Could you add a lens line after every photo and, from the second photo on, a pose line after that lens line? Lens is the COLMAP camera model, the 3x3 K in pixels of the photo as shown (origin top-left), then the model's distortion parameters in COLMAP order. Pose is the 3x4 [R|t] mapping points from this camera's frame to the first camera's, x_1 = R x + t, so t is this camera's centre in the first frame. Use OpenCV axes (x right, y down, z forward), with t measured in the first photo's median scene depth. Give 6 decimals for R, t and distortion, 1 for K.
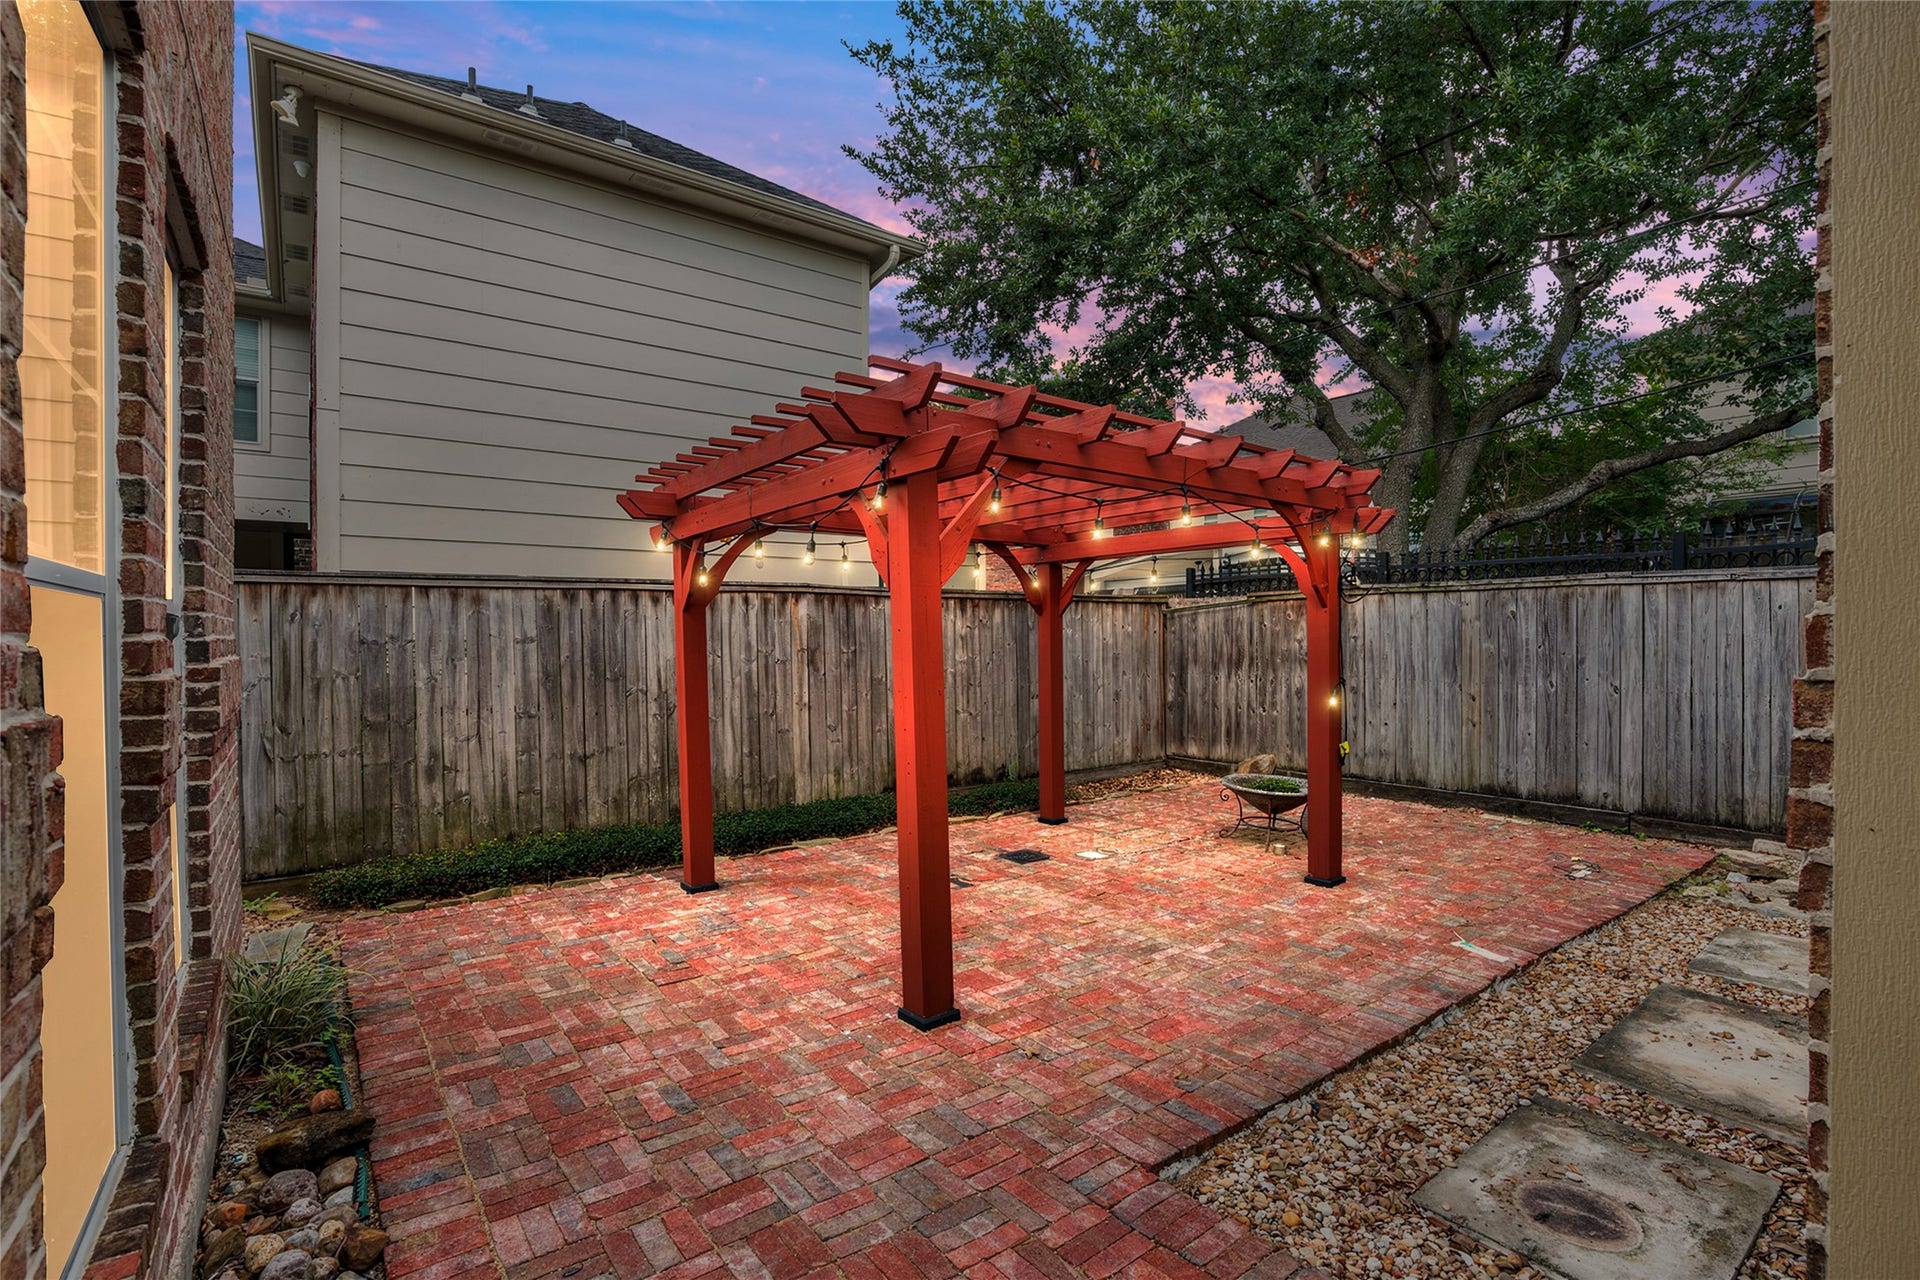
lens RADIAL K [[876.6, 0, 961.8], [0, 876.6, 647.5], [0, 0, 1]] dist [-0.003669, 0.000916]
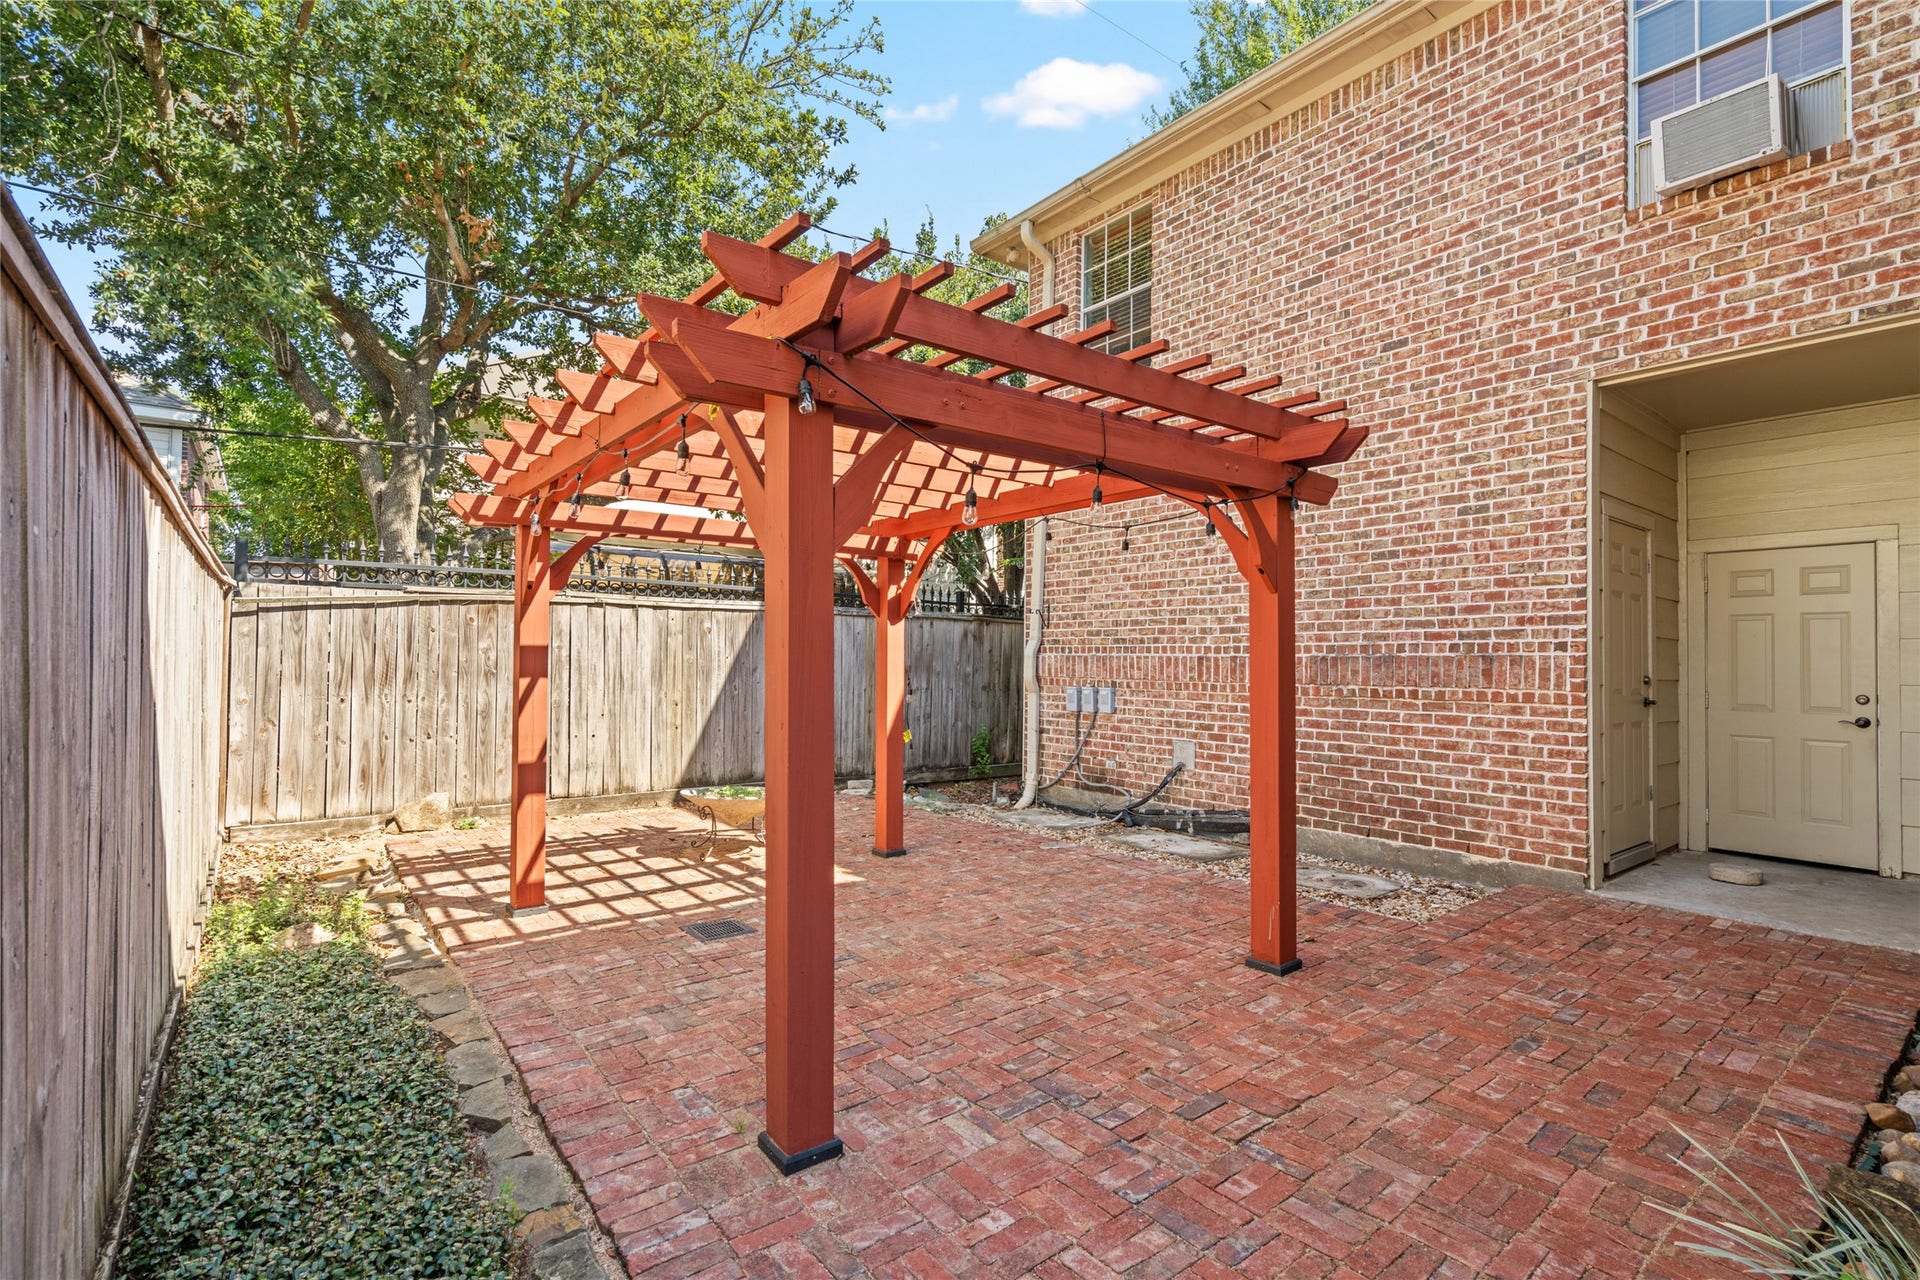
lens RADIAL K [[876.6, 0, 960.4], [0, 876.6, 652.3], [0, 0, 1]] dist [-0.003669, 0.000916]
pose [[-0.017585, 0.028373, 0.999443, -0.828331], [0.002038, 0.999596, -0.028341, 0.036710], [-0.999843, 0.001539, -0.017636, 1.013761]]
